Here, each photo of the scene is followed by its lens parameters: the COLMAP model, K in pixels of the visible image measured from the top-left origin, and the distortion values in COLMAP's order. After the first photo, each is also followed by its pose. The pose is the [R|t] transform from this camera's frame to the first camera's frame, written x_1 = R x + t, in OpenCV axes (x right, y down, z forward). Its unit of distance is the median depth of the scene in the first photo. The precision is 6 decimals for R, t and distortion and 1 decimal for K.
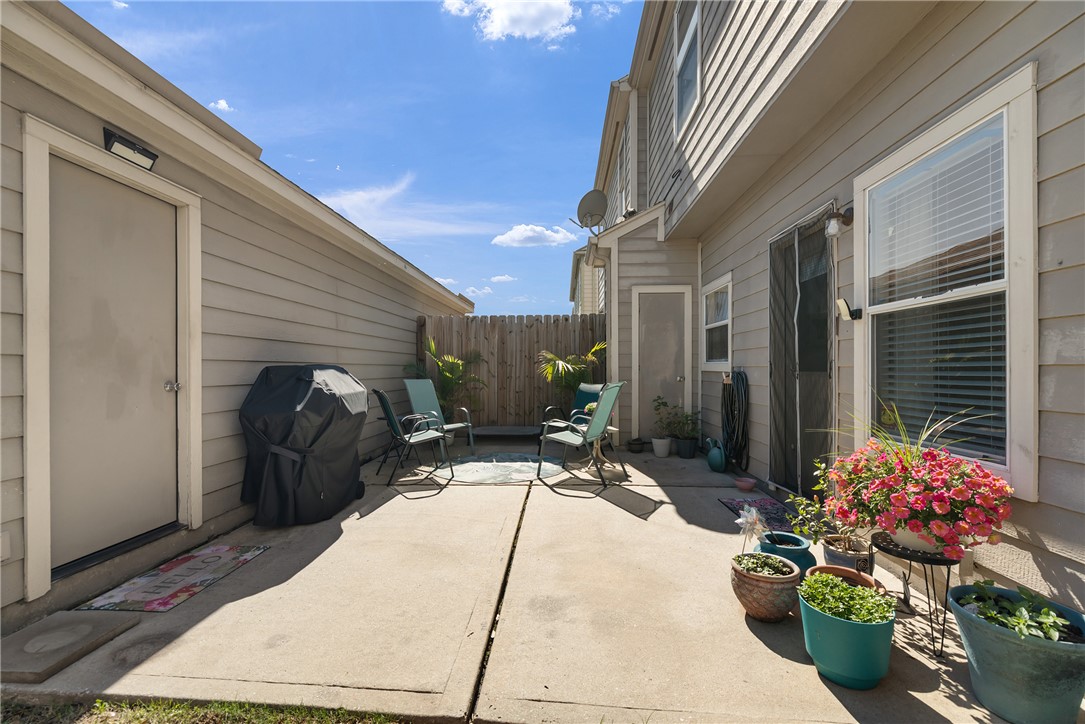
lens RADIAL K [[458.3, 0, 545.6], [0, 458.3, 367.4], [0, 0, 1]] dist [-0.001114, -0.000060]
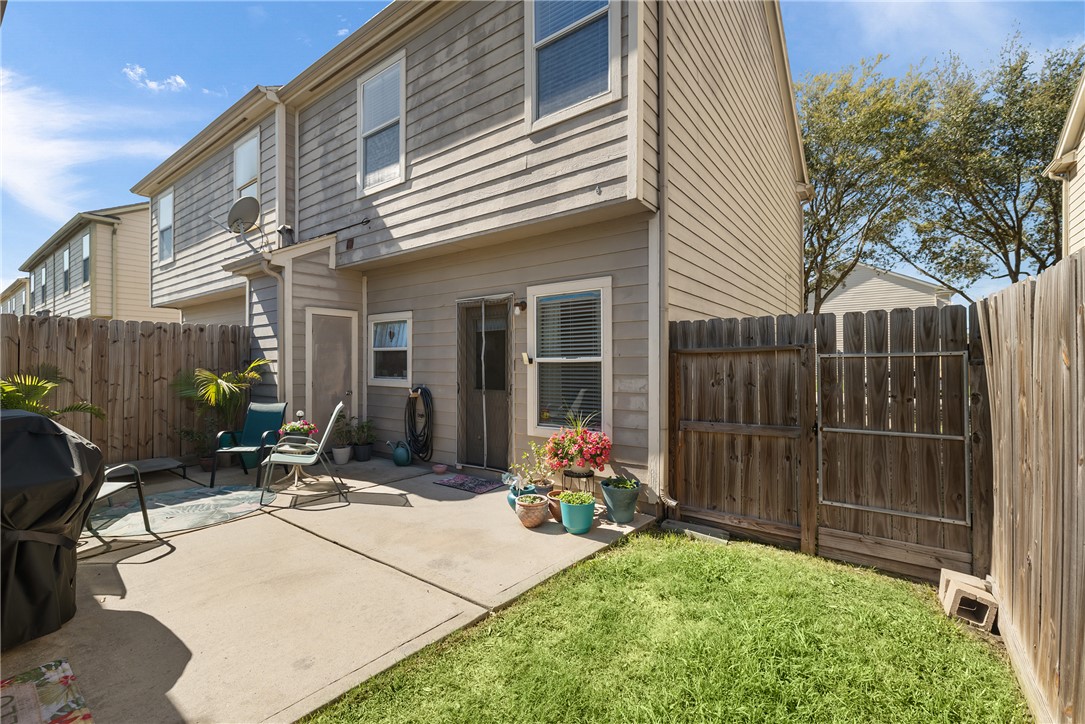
lens RADIAL K [[458.3, 0, 549.1], [0, 458.3, 361.6], [0, 0, 1]] dist [-0.001114, -0.000060]
pose [[0.560642, 0.002194, 0.828055, -0.446594], [0.000907, 0.999994, -0.003264, -0.058654], [-0.828058, 0.002581, 0.560637, -0.058676]]
